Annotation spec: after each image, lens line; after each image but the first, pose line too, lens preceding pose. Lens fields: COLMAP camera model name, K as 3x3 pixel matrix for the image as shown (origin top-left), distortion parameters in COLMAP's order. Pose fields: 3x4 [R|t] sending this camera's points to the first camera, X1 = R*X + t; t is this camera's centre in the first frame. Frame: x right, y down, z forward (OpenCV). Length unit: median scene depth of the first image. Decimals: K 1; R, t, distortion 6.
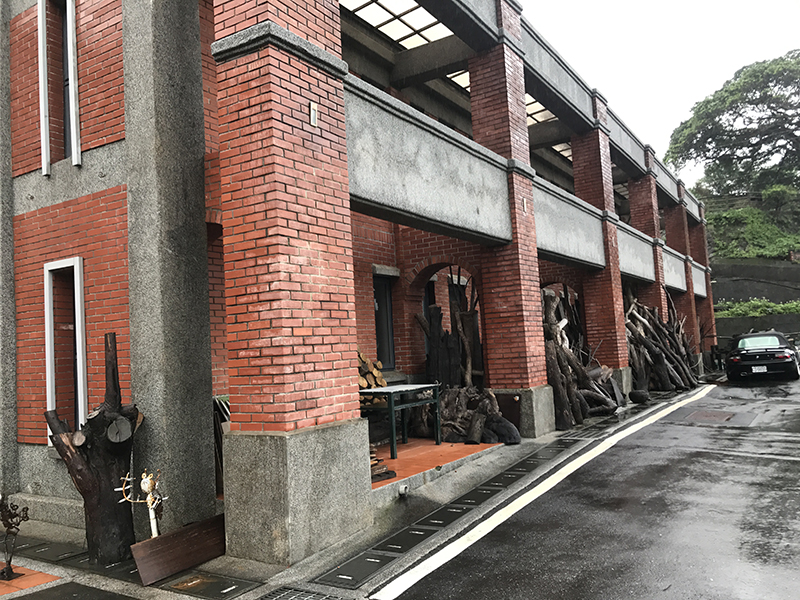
lens RADIAL K [[661.2, 0, 399.9], [0, 661.2, 300.2], [0, 0, 1]] dist [0.014188, 0.003131]
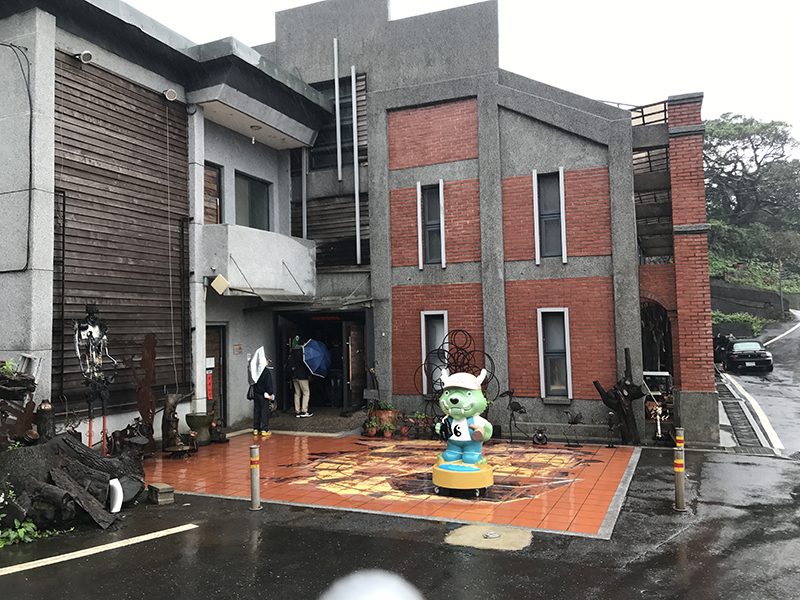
lens RADIAL K [[661.2, 0, 399.8], [0, 661.2, 298.6], [0, 0, 1]] dist [0.014188, 0.003131]
pose [[0.984538, 0.041071, 0.170290, -0.527823], [-0.045631, 0.998695, 0.022949, -0.045745], [-0.169125, -0.030365, 0.985127, -0.374617]]
